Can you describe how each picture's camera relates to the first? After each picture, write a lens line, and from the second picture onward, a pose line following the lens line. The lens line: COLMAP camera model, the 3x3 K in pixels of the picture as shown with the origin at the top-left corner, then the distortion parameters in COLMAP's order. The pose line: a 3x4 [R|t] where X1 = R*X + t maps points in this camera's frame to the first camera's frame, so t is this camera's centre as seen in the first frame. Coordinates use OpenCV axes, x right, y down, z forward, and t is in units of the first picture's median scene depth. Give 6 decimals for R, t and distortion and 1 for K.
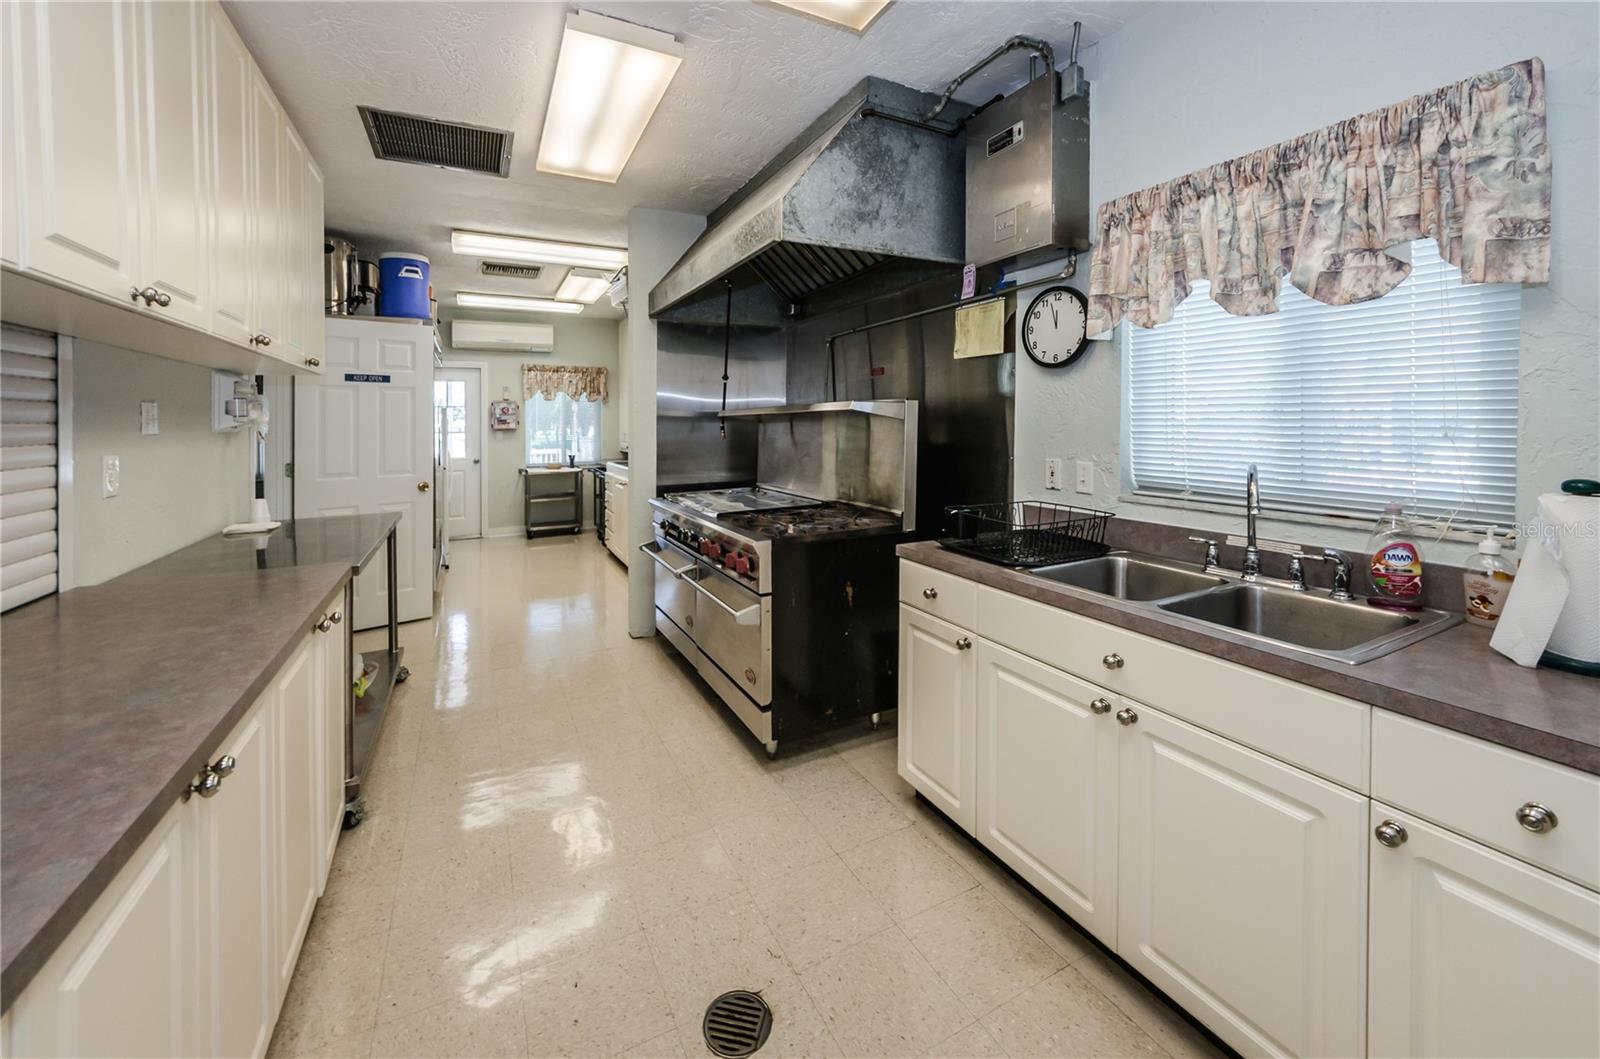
lens RADIAL K [[622.7, 0, 791.0], [0, 622.7, 464.1], [0, 0, 1]] dist [0.000257, 0.000033]
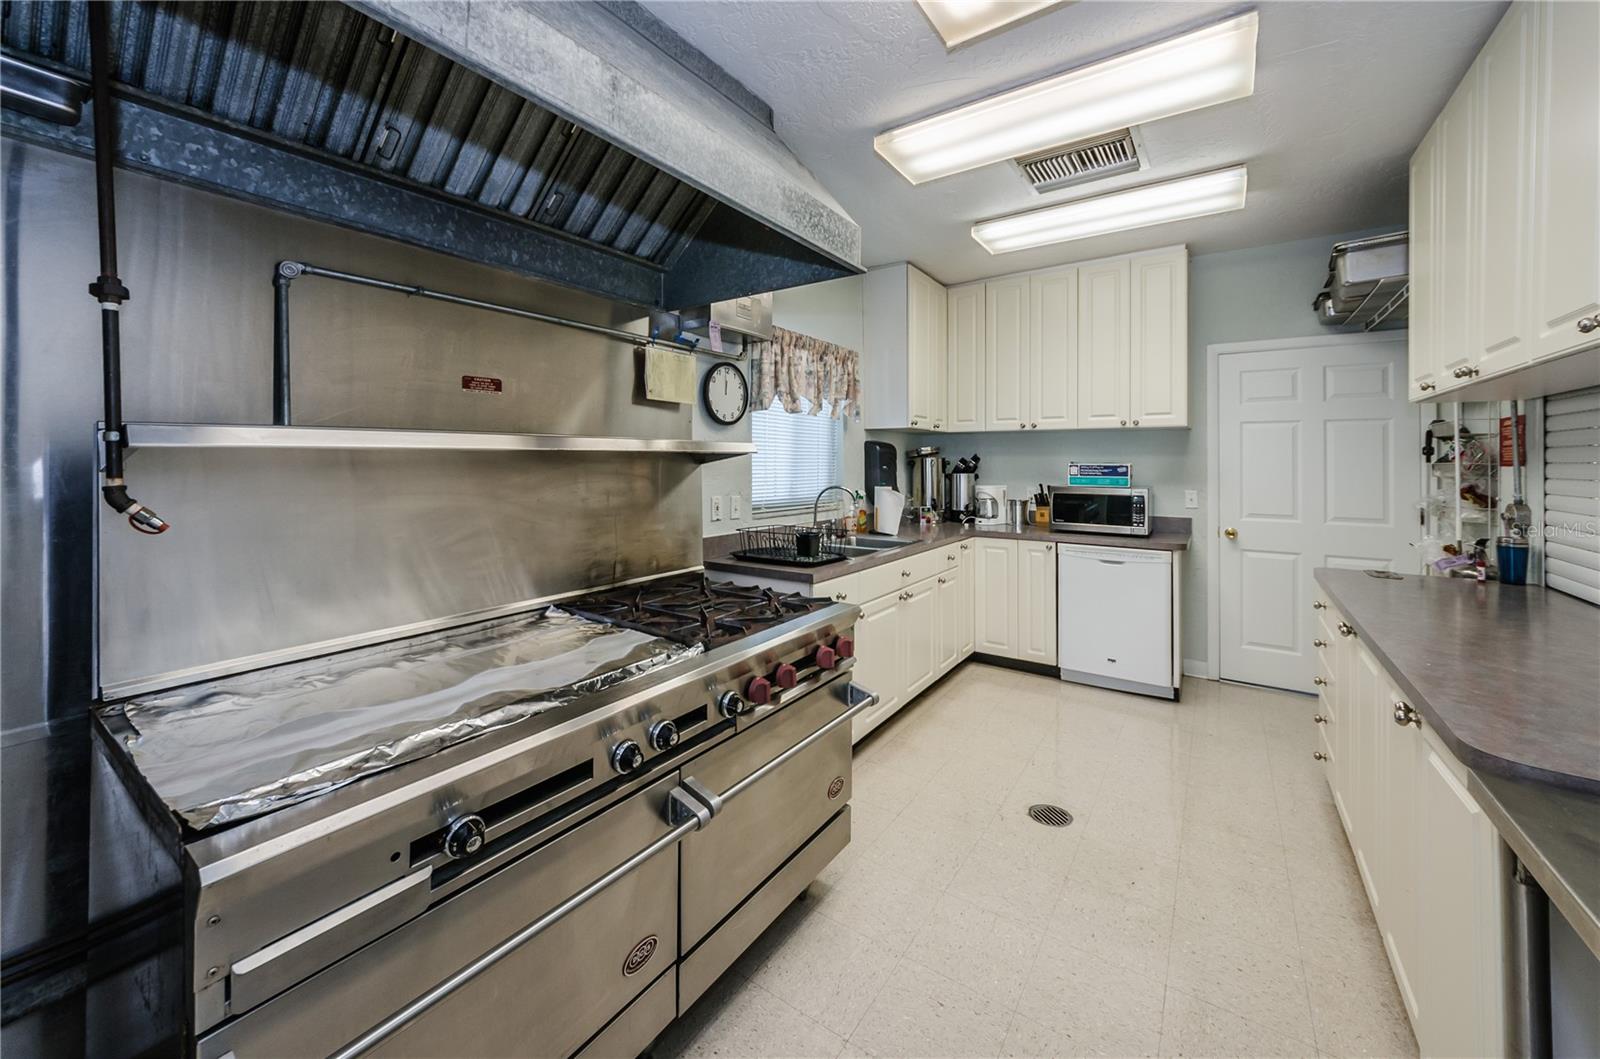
lens RADIAL K [[622.7, 0, 791.0], [0, 622.7, 464.1], [0, 0, 1]] dist [0.000257, 0.000033]
pose [[-0.470411, 0.002547, 0.882444, -0.768331], [0.067836, 0.997141, 0.033284, -0.106557], [-0.879836, 0.075519, -0.469239, 1.483156]]
